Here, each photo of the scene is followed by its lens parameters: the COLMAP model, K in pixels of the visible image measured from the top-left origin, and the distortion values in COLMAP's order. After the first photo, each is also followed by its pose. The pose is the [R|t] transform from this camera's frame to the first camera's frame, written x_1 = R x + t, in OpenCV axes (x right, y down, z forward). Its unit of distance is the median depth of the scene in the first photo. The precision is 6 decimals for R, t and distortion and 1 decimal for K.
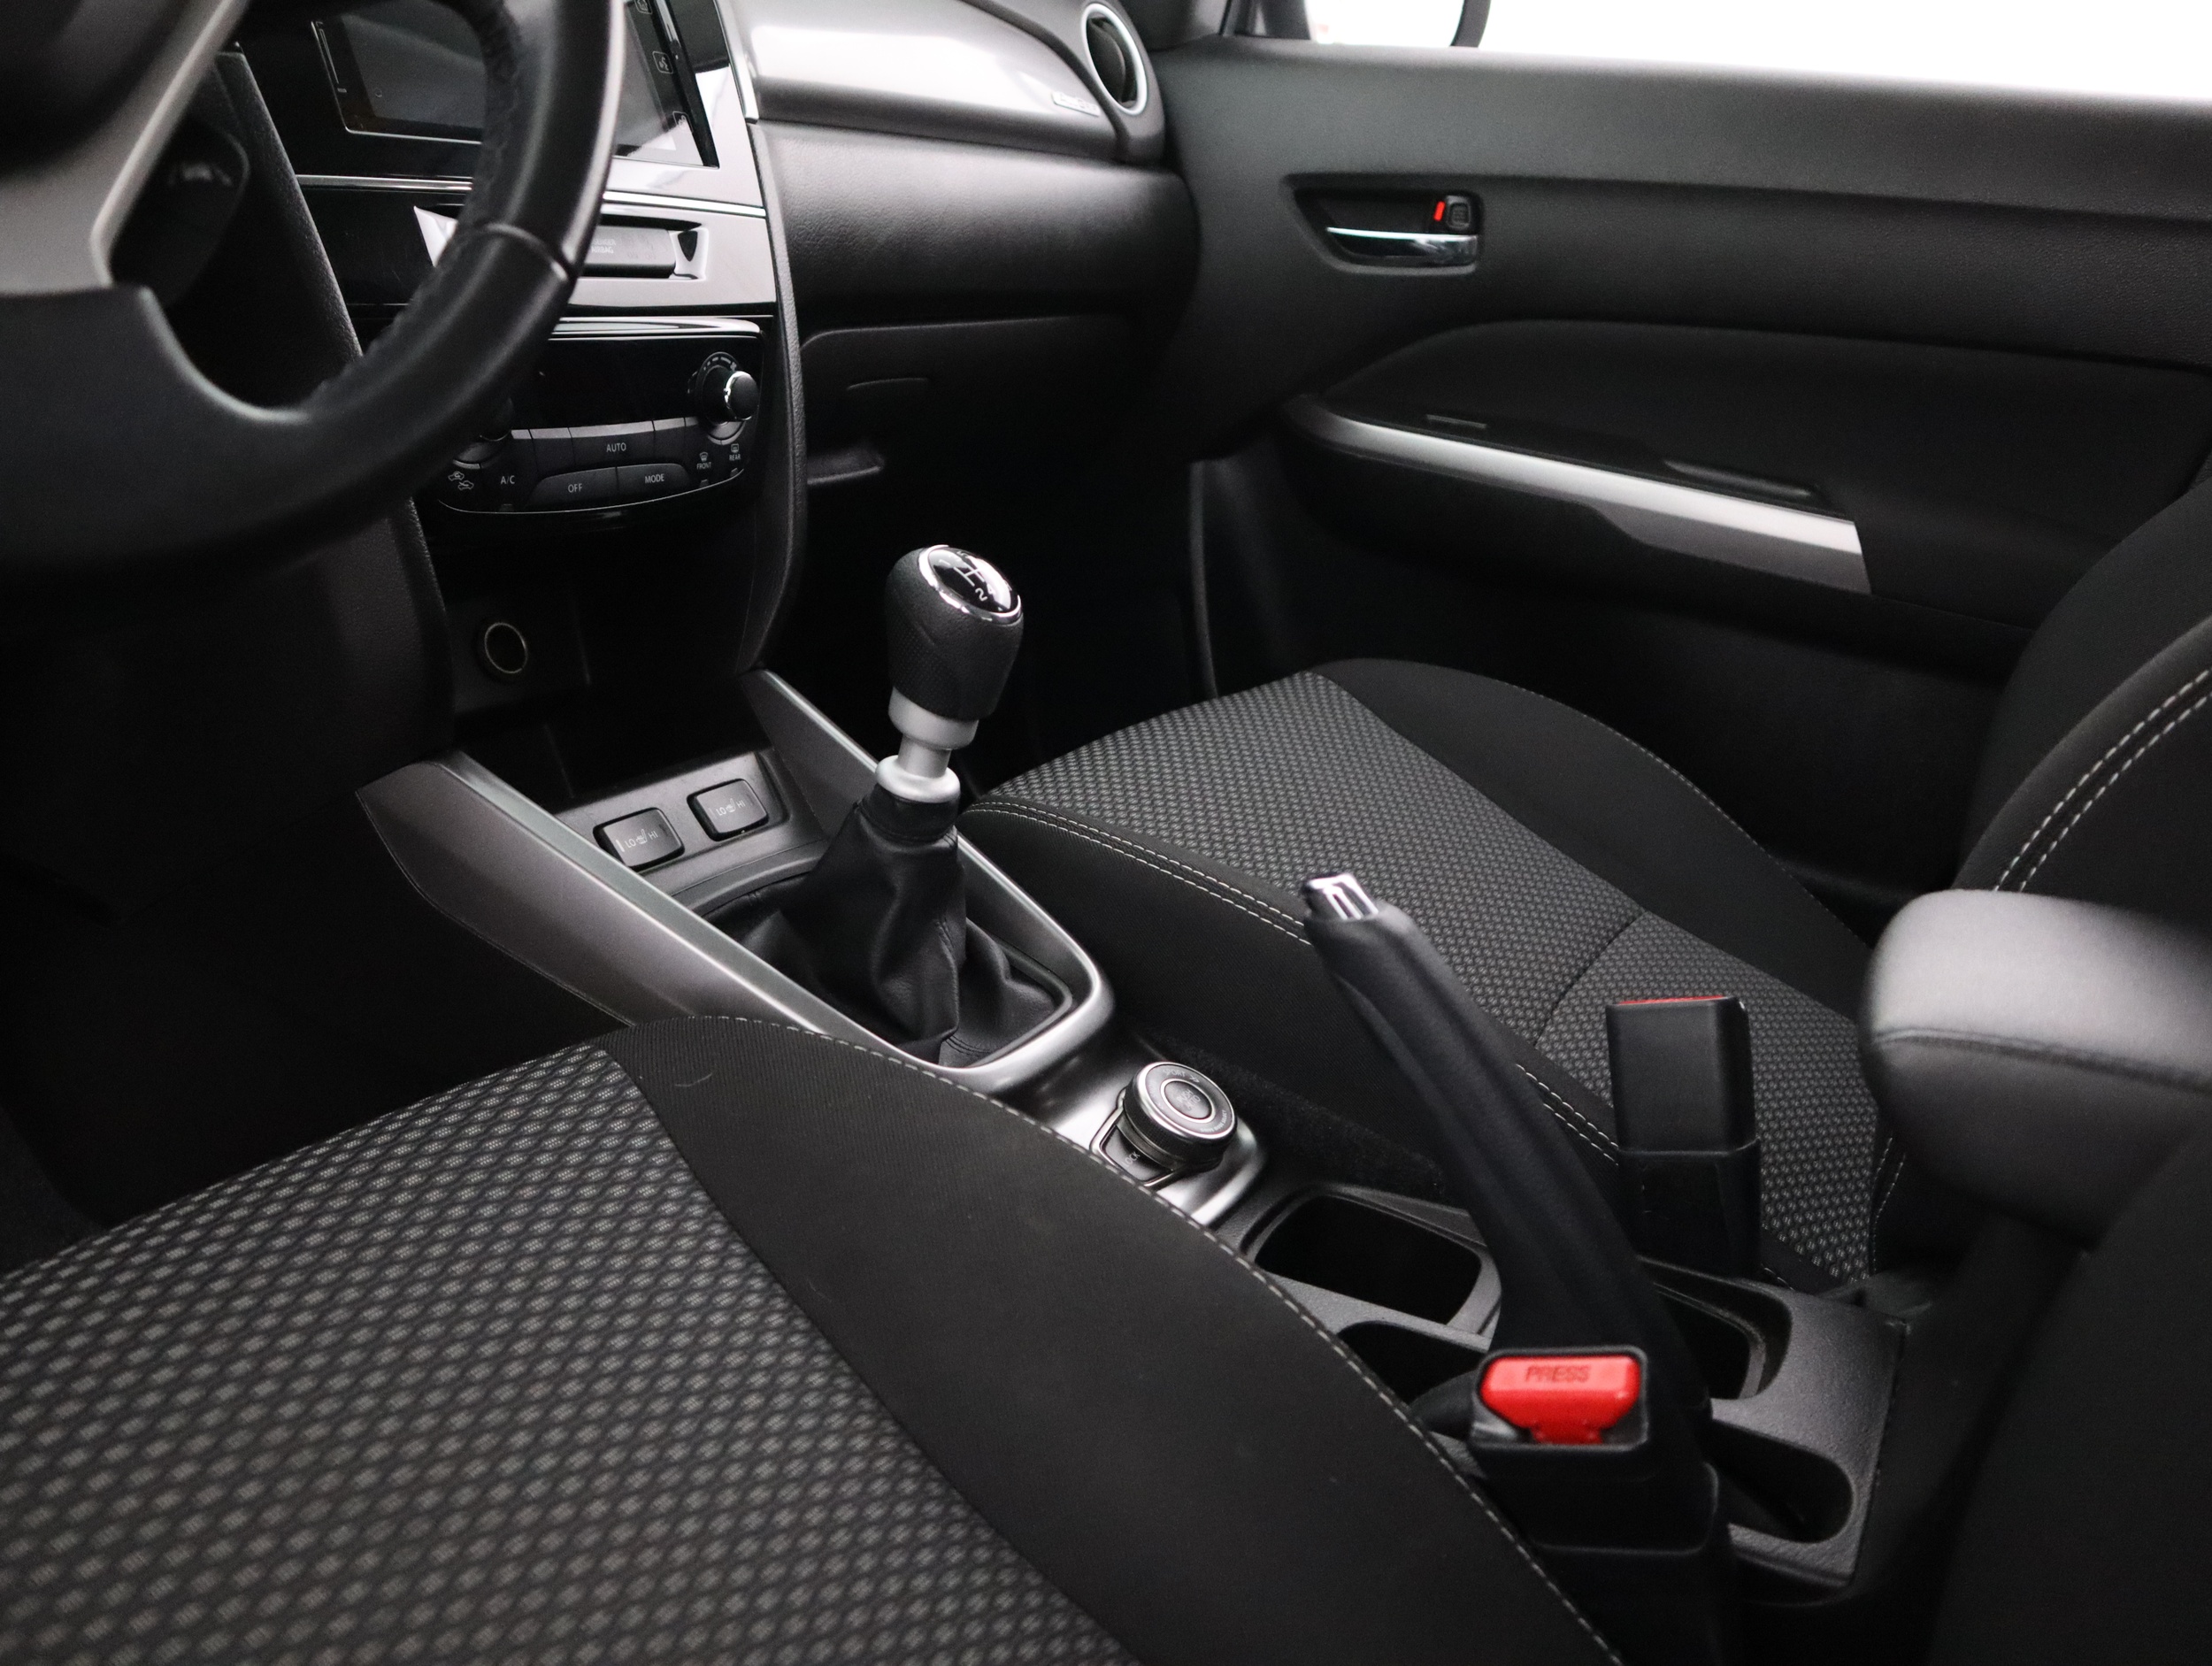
lens RADIAL K [[1773.4, 0, 1109.6], [0, 1773.4, 829.1], [0, 0, 1]] dist [-0.074919, -0.001481]
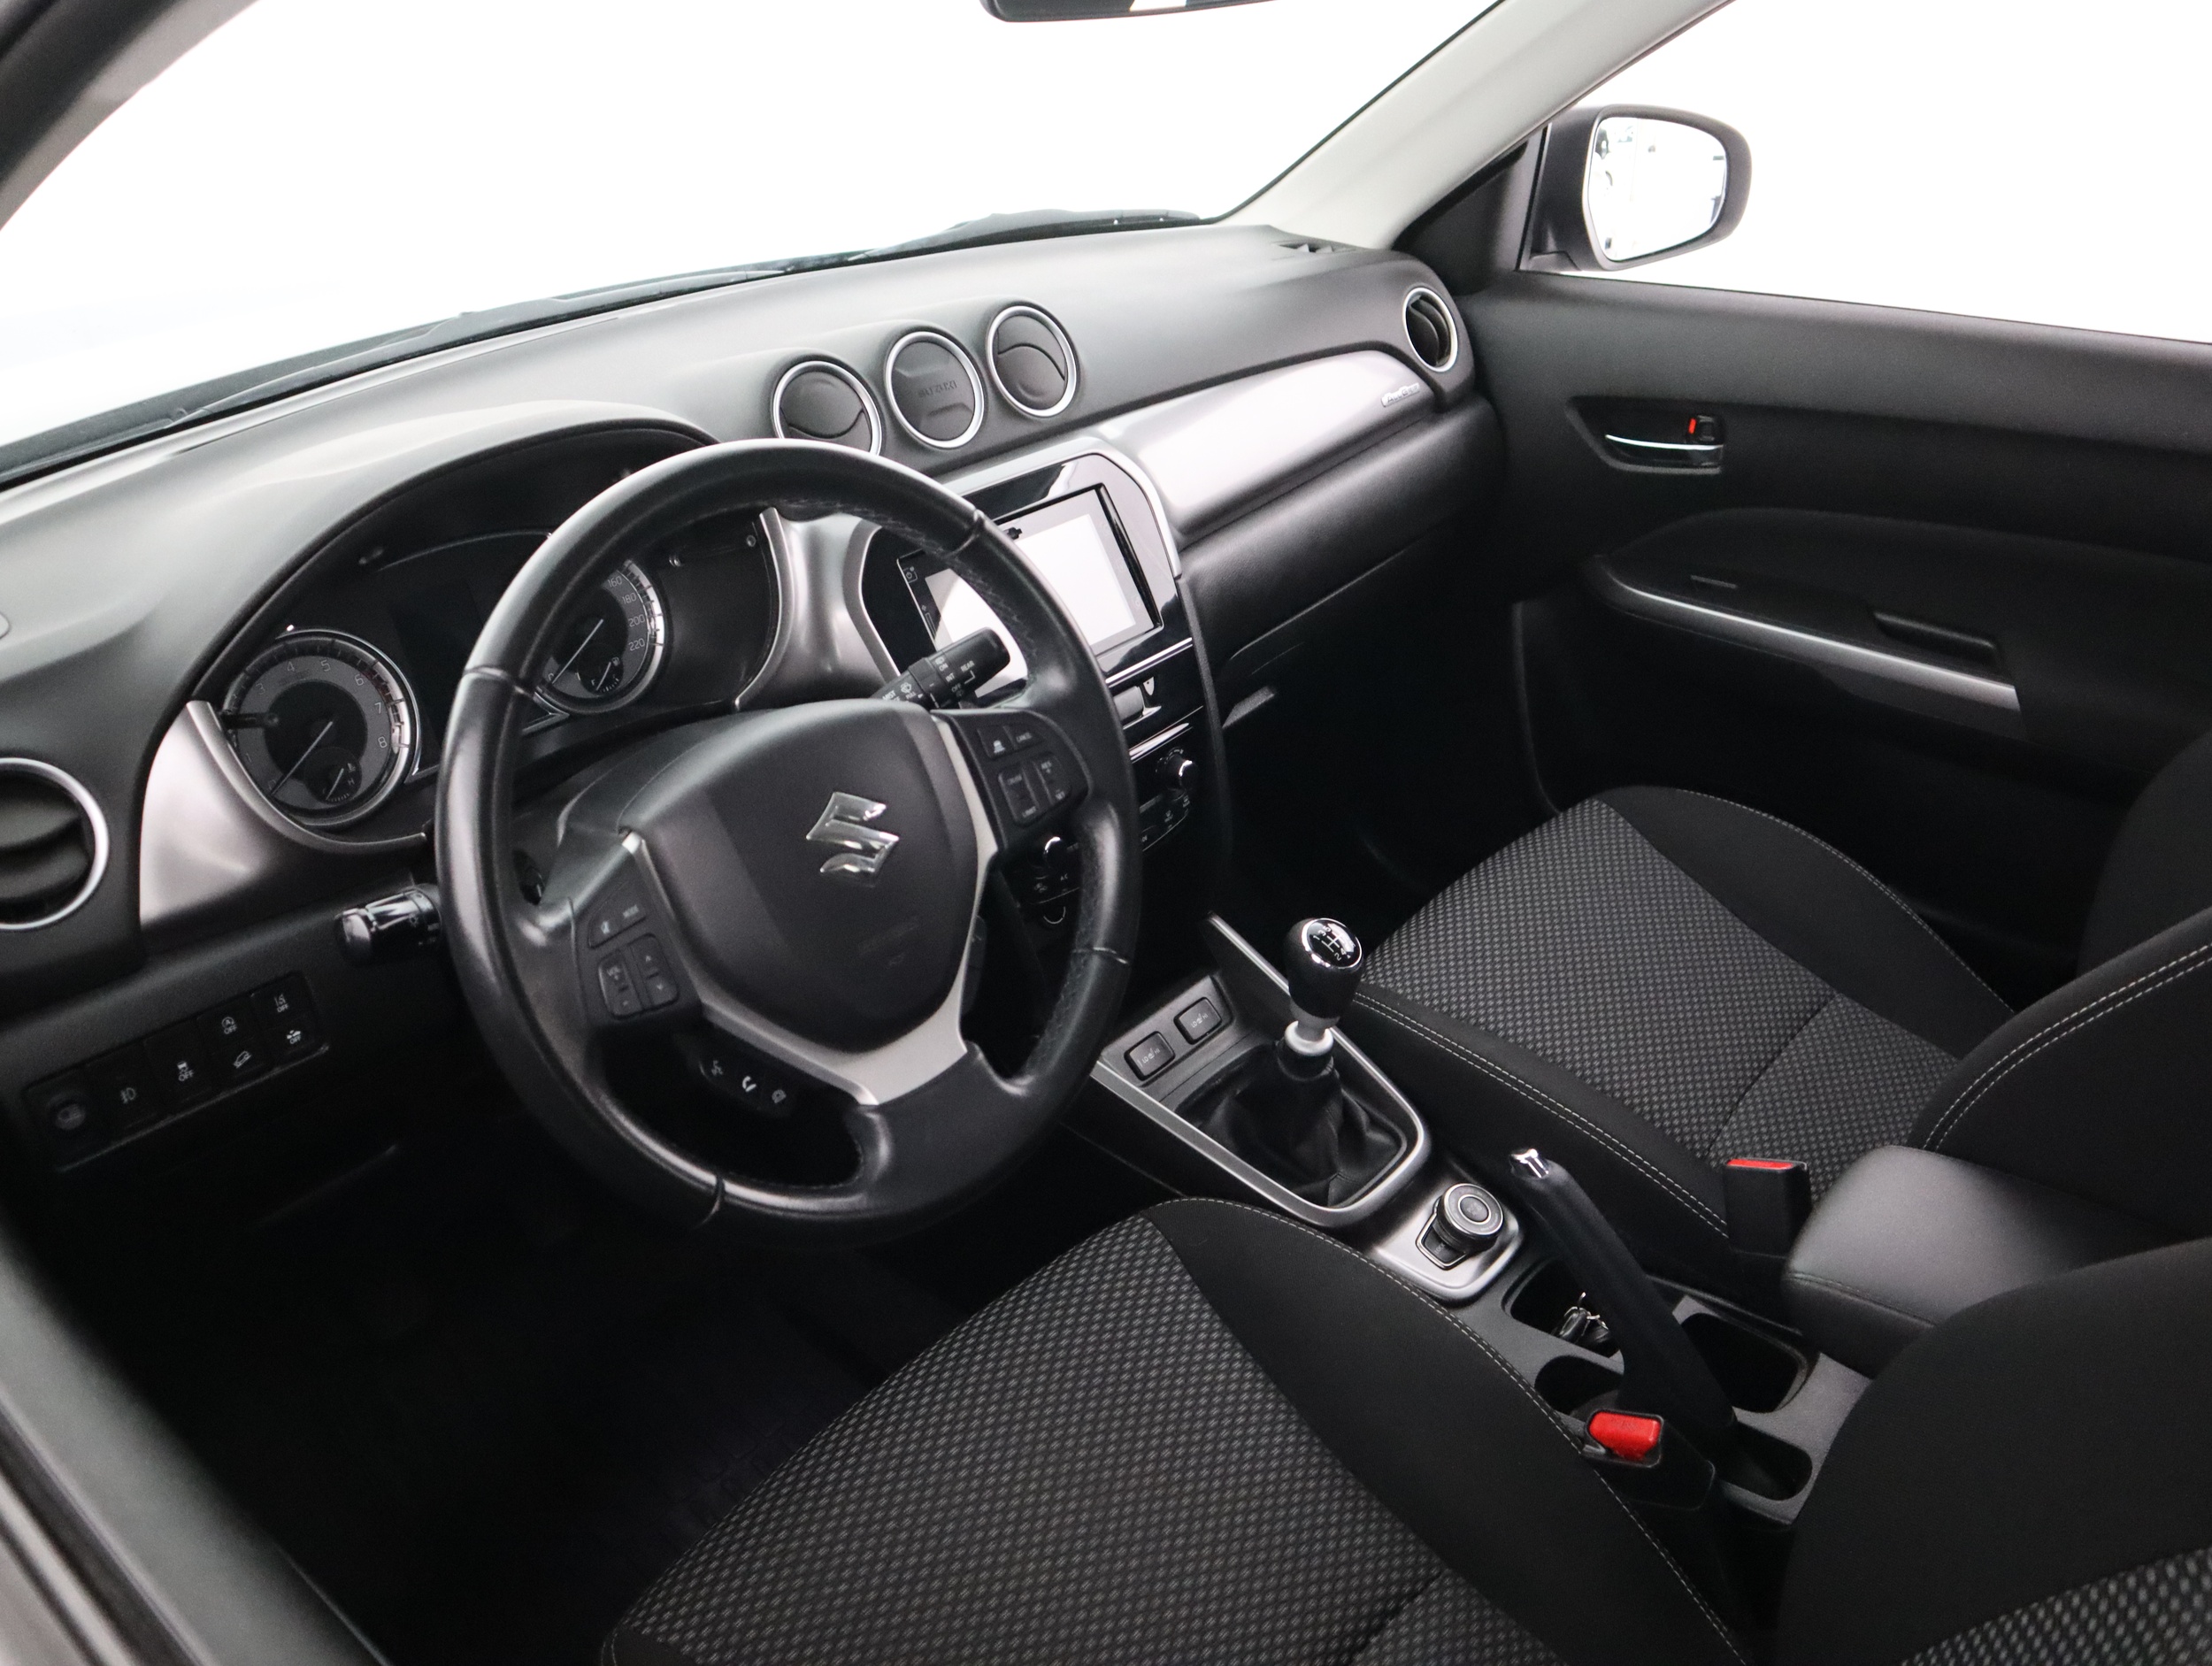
lens RADIAL K [[1773.4, 0, 1101.4], [0, 1773.4, 835.3], [0, 0, 1]] dist [-0.074919, -0.001481]
pose [[0.969112, -0.038100, -0.243658, 0.121455], [0.073231, 0.987889, 0.136793, -0.457296], [0.235496, -0.150411, 0.960166, -0.661724]]
